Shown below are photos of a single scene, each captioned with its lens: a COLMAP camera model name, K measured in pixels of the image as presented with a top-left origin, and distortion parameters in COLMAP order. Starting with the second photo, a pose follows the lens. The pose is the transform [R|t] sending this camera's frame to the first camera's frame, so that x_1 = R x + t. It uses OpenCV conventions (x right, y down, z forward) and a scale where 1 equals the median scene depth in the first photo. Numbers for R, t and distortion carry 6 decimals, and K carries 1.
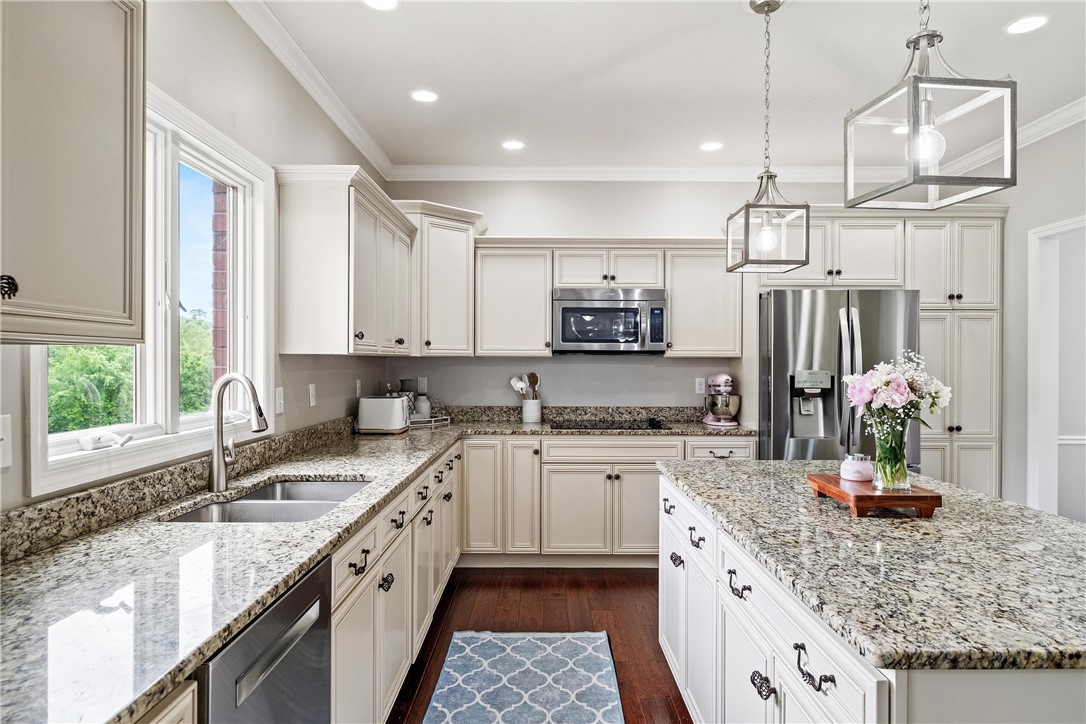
lens RADIAL K [[658.8, 0, 551.2], [0, 658.8, 361.0], [0, 0, 1]] dist [0.000488, 0.000002]
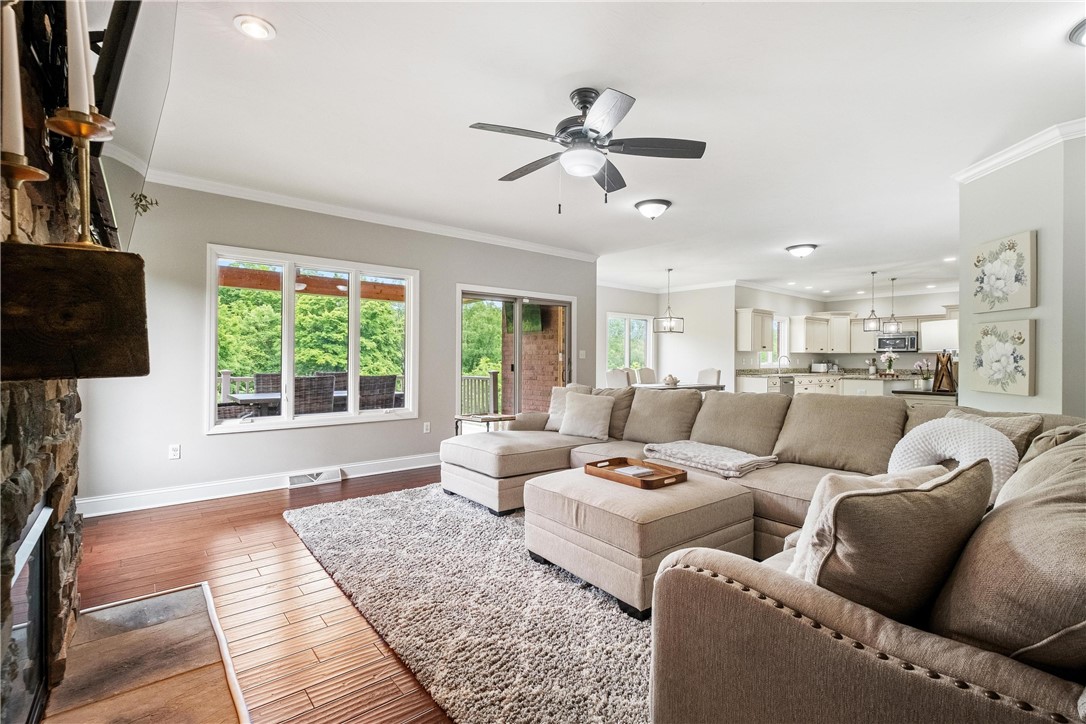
lens RADIAL K [[491.5, 0, 533.4], [0, 491.5, 362.6], [0, 0, 1]] dist [0.003841, 0.000190]
pose [[0.619585, 0.008061, -0.784888, 0.888372], [-0.005760, 0.999967, 0.005723, 0.038159], [0.784908, 0.000975, 0.619611, -1.922713]]
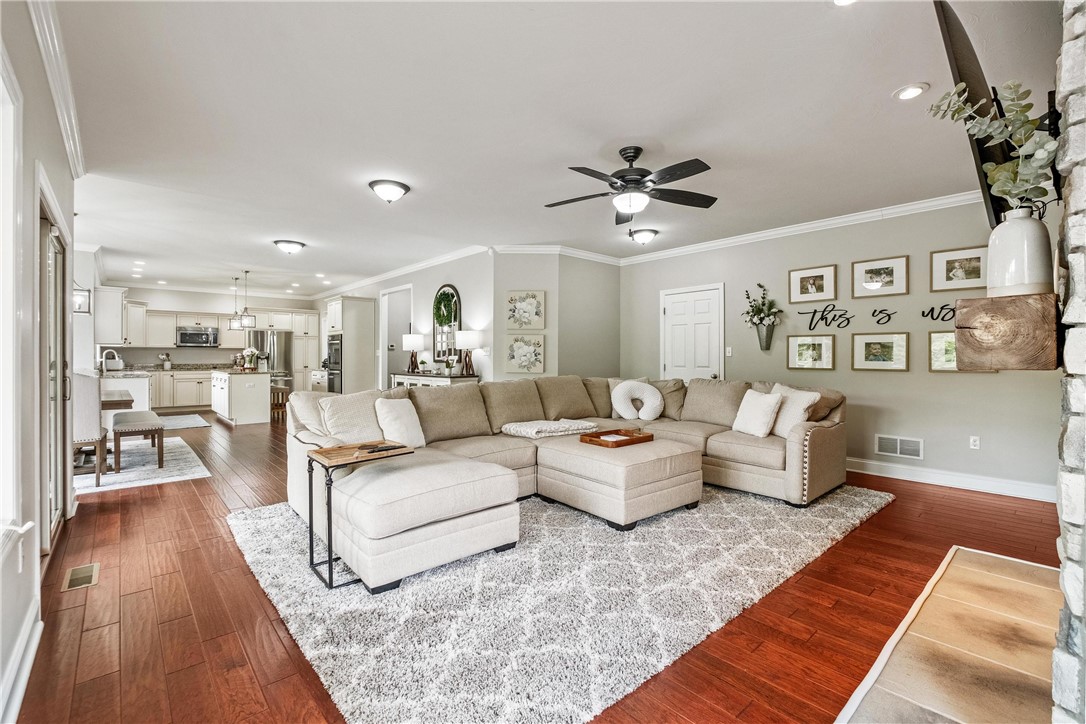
lens RADIAL K [[491.5, 0, 543.2], [0, 491.5, 356.6], [0, 0, 1]] dist [0.003841, 0.000190]
pose [[0.749321, -0.003106, 0.662199, -0.251363], [0.002148, 0.999995, 0.002260, 0.035677], [-0.662203, -0.000271, 0.749324, -1.998015]]
